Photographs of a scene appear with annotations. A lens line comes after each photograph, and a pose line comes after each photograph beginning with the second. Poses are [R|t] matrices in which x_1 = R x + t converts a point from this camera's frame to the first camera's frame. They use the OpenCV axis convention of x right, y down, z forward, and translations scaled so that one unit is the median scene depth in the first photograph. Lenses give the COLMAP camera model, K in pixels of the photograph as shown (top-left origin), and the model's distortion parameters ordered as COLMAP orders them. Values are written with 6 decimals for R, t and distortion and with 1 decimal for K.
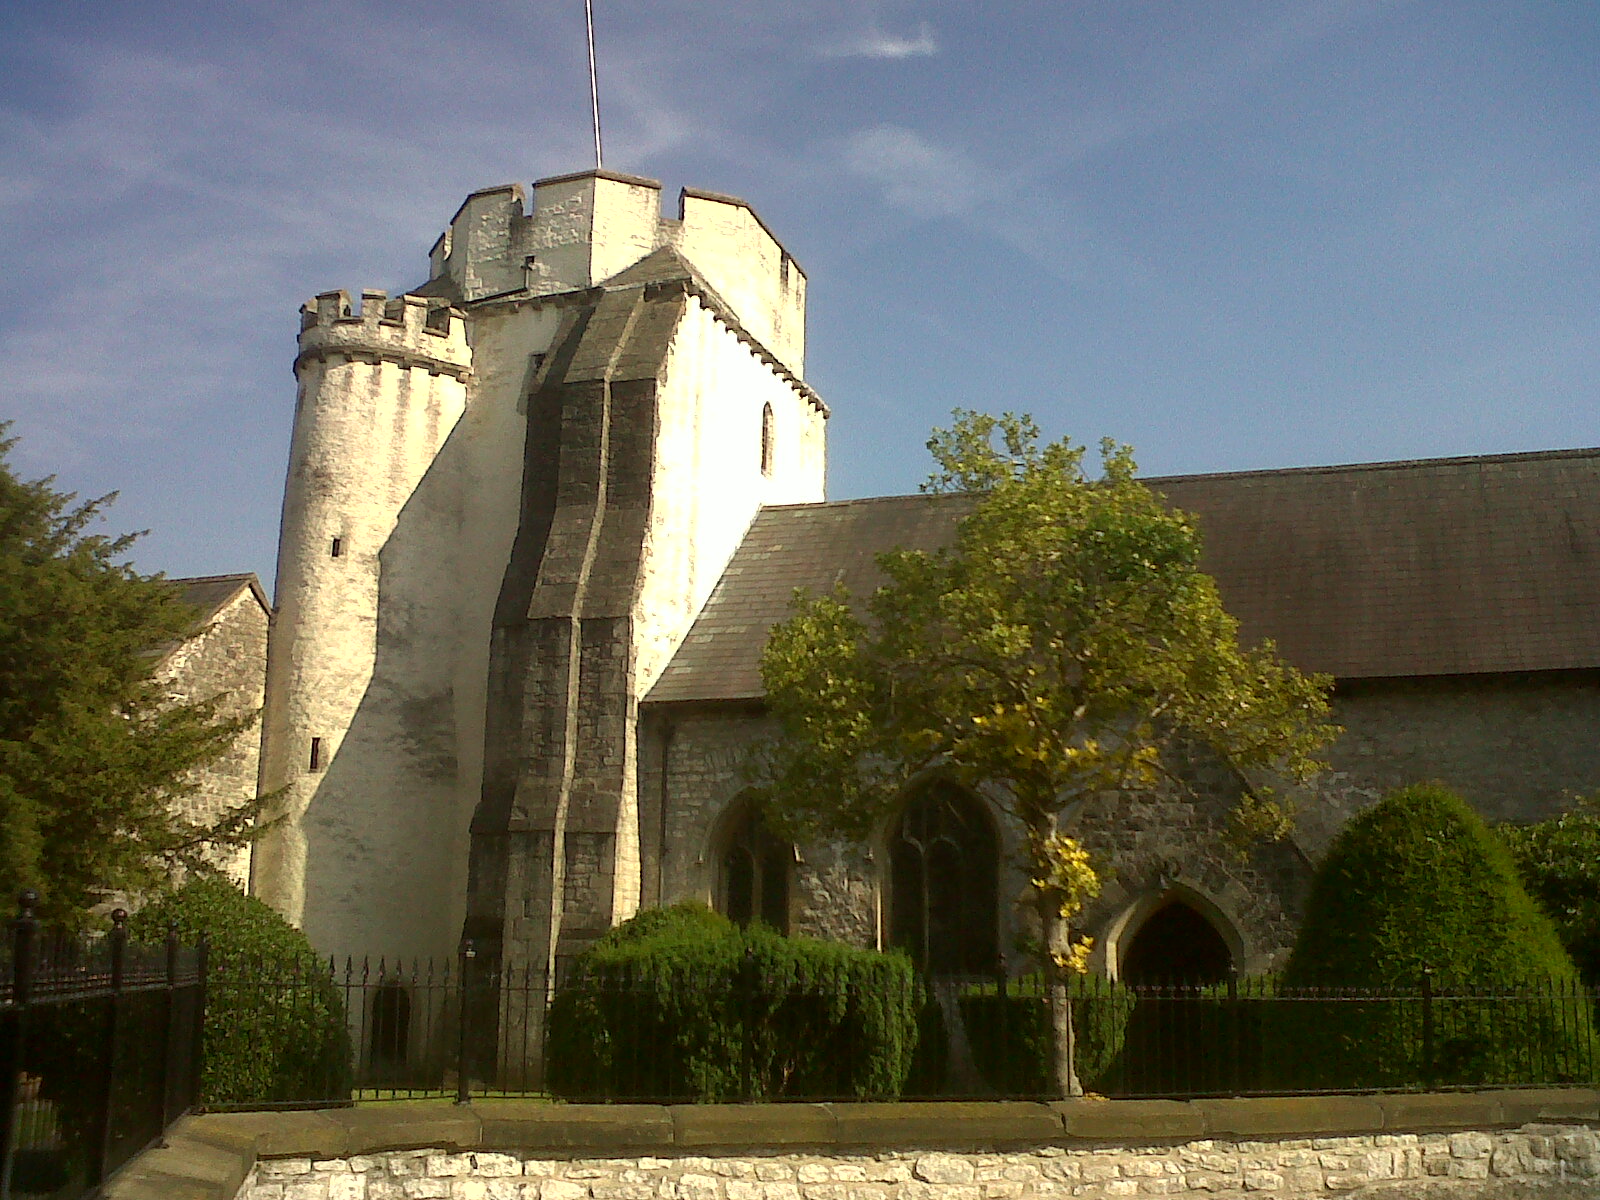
lens RADIAL K [[1846.4, 0, 674.9], [0, 1846.4, 595.0], [0, 0, 1]] dist [-0.013726, -0.031015]
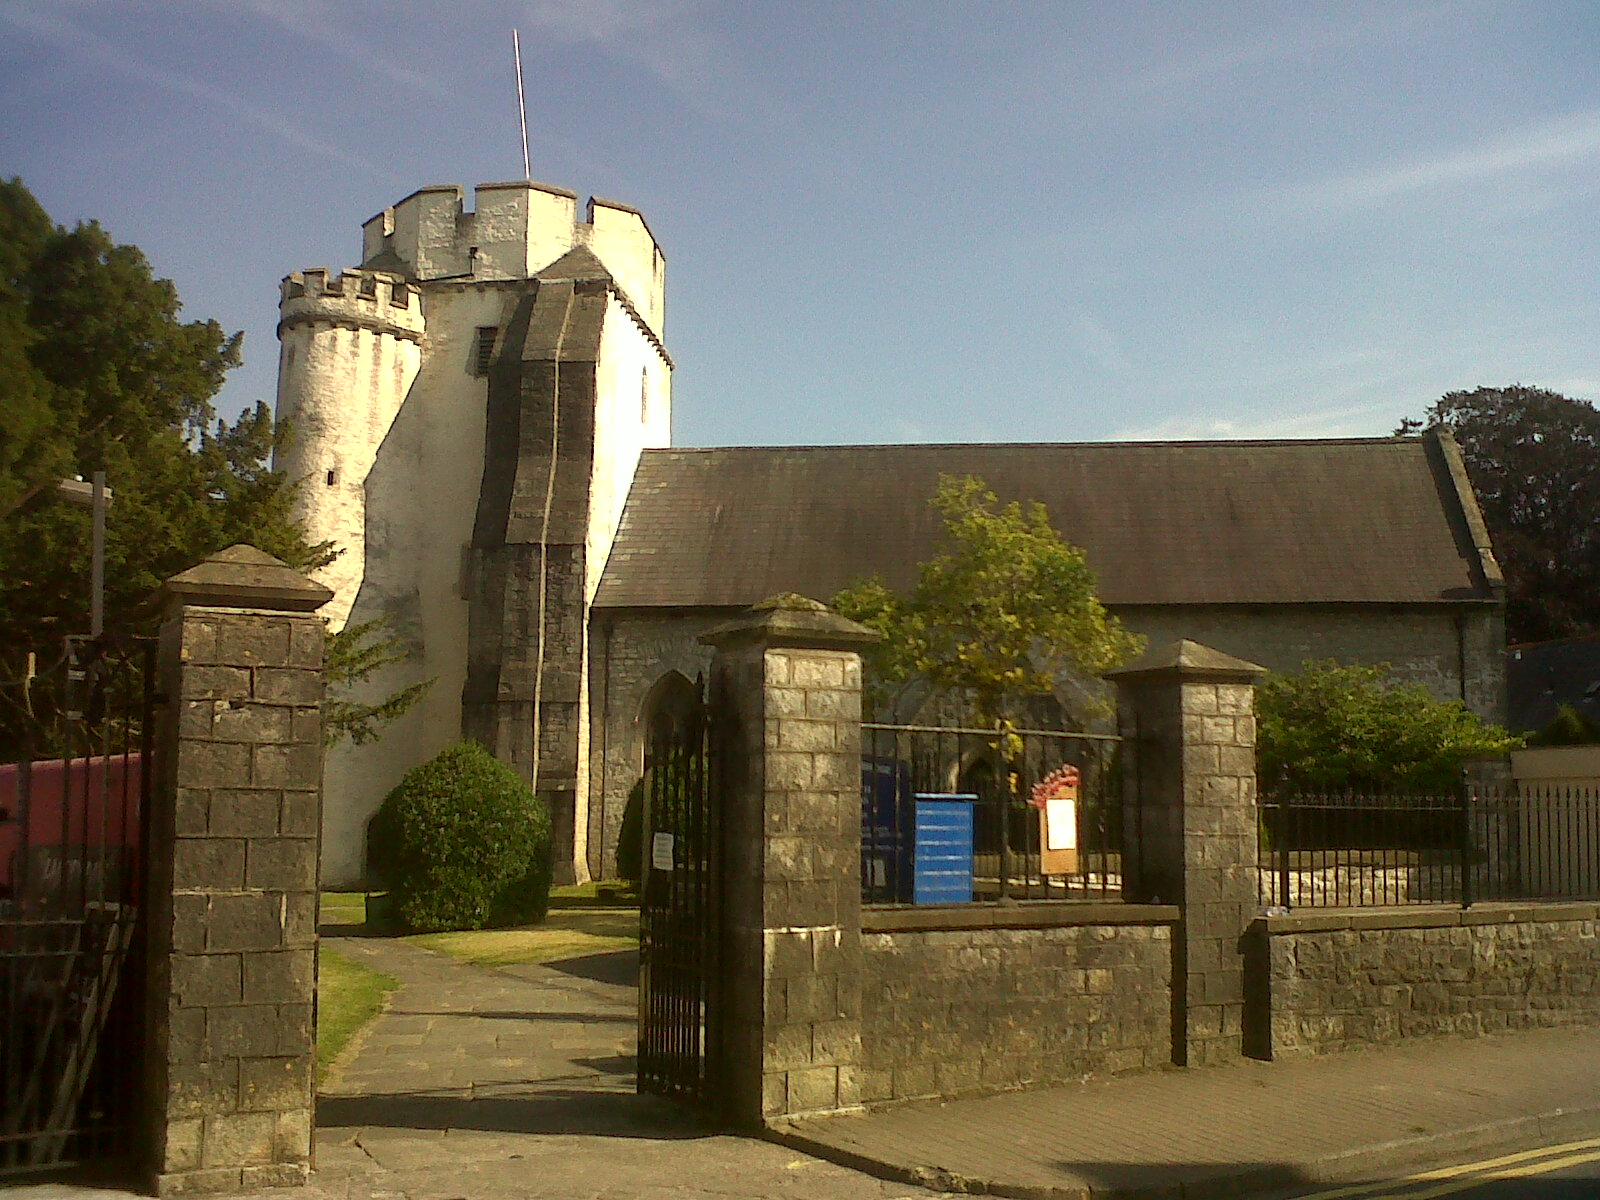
lens RADIAL K [[1614.5, 0, 820.3], [0, 1614.5, 644.8], [0, 0, 1]] dist [0.002915, -0.098872]
pose [[0.972431, 0.008044, 0.233054, -0.111420], [-0.031872, 0.994611, 0.098659, -0.031392], [-0.231004, -0.103367, 0.967446, -0.165643]]
